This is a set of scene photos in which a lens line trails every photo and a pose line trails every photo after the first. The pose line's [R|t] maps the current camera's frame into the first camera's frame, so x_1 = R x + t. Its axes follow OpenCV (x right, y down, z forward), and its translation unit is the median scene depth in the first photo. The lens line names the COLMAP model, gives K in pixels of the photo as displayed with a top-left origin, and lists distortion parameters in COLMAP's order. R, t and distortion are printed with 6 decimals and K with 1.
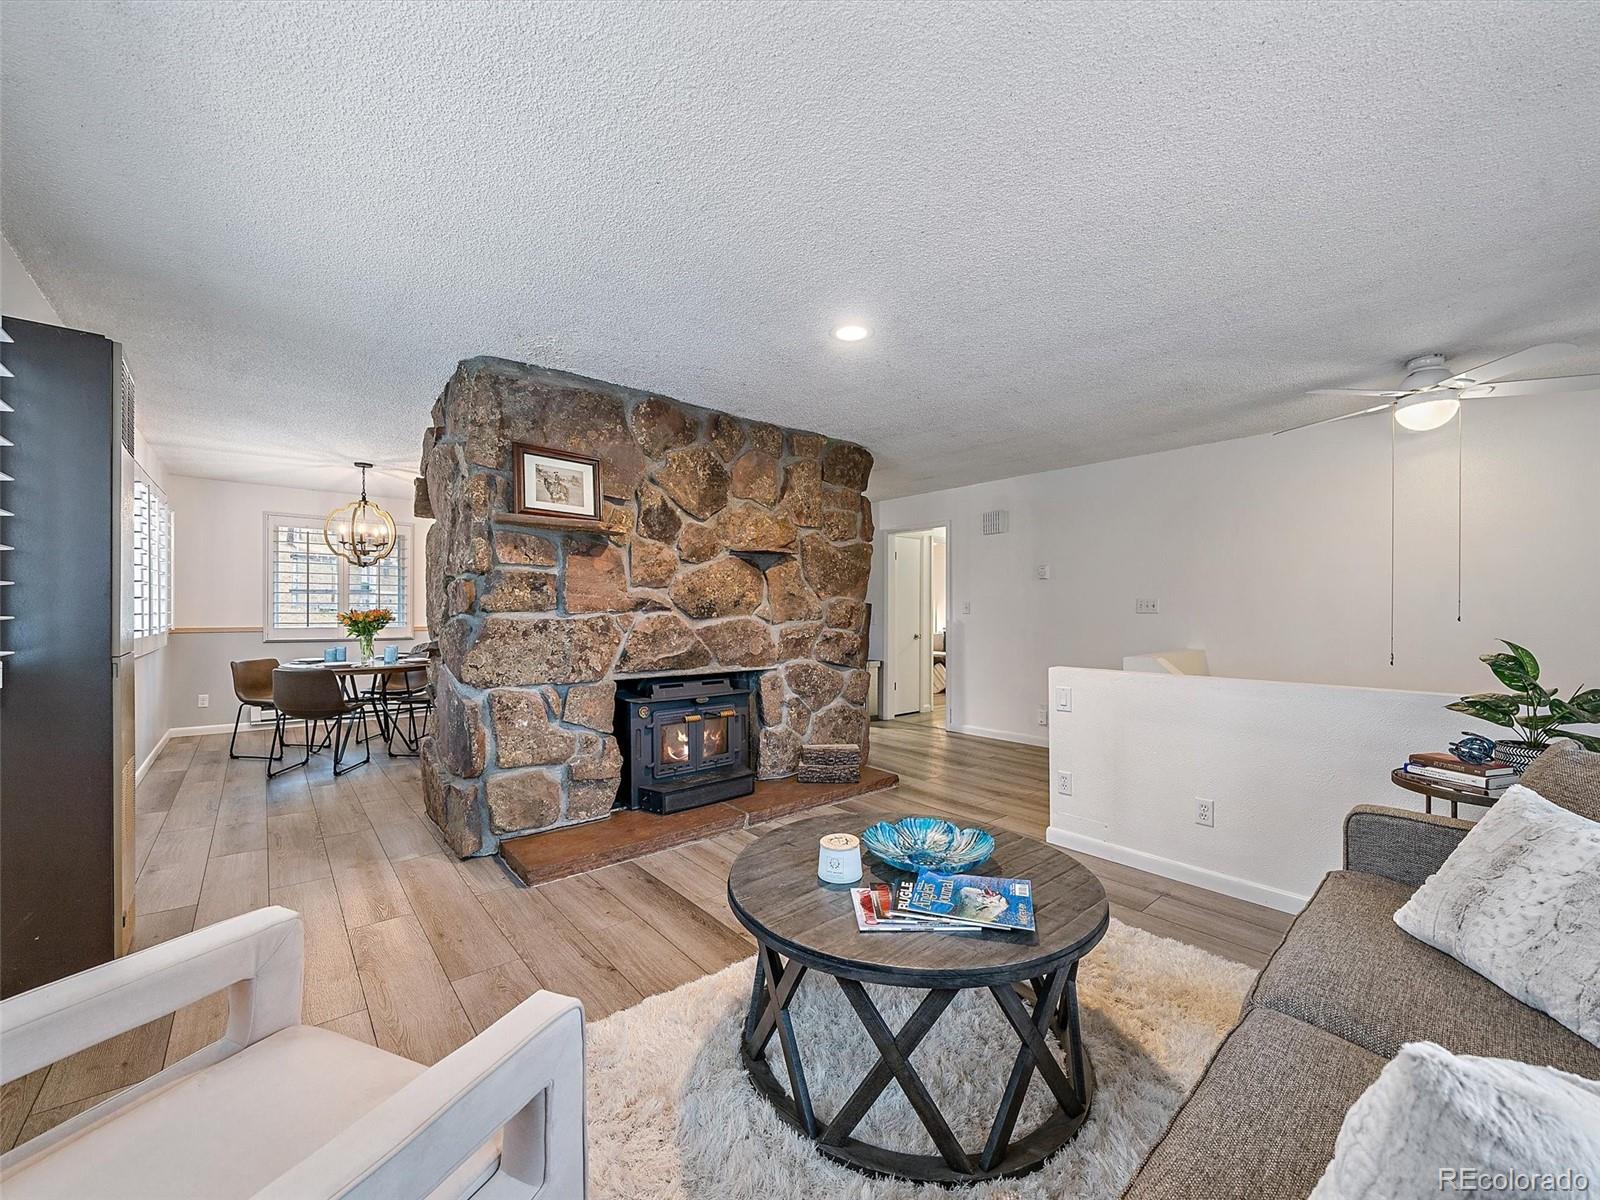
lens RADIAL K [[626.0, 0, 798.6], [0, 626.0, 603.8], [0, 0, 1]] dist [-0.008349, -0.000129]
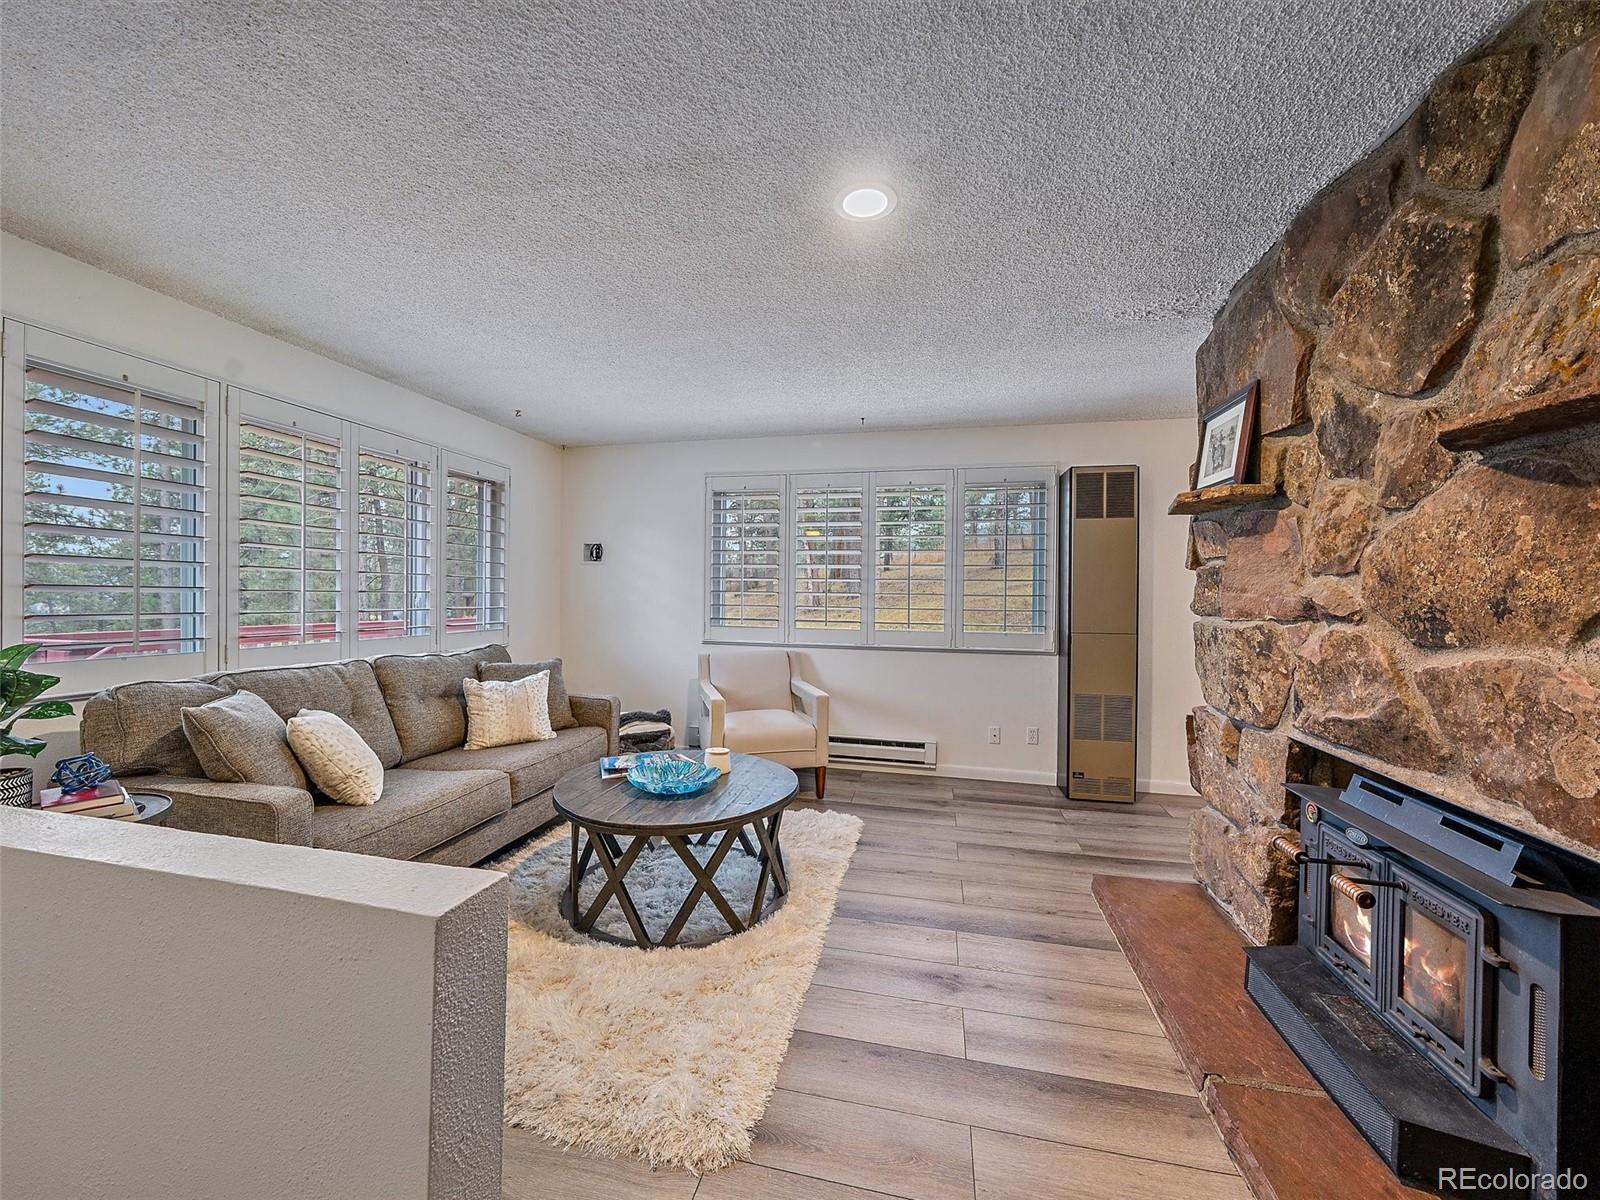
lens RADIAL K [[626.0, 0, 793.3], [0, 626.0, 600.9], [0, 0, 1]] dist [-0.008349, -0.000129]
pose [[-0.804004, -0.008768, -0.594559, 0.403868], [-0.009115, 0.999956, -0.002420, -0.000280], [0.594553, 0.003474, -0.804049, 1.117631]]
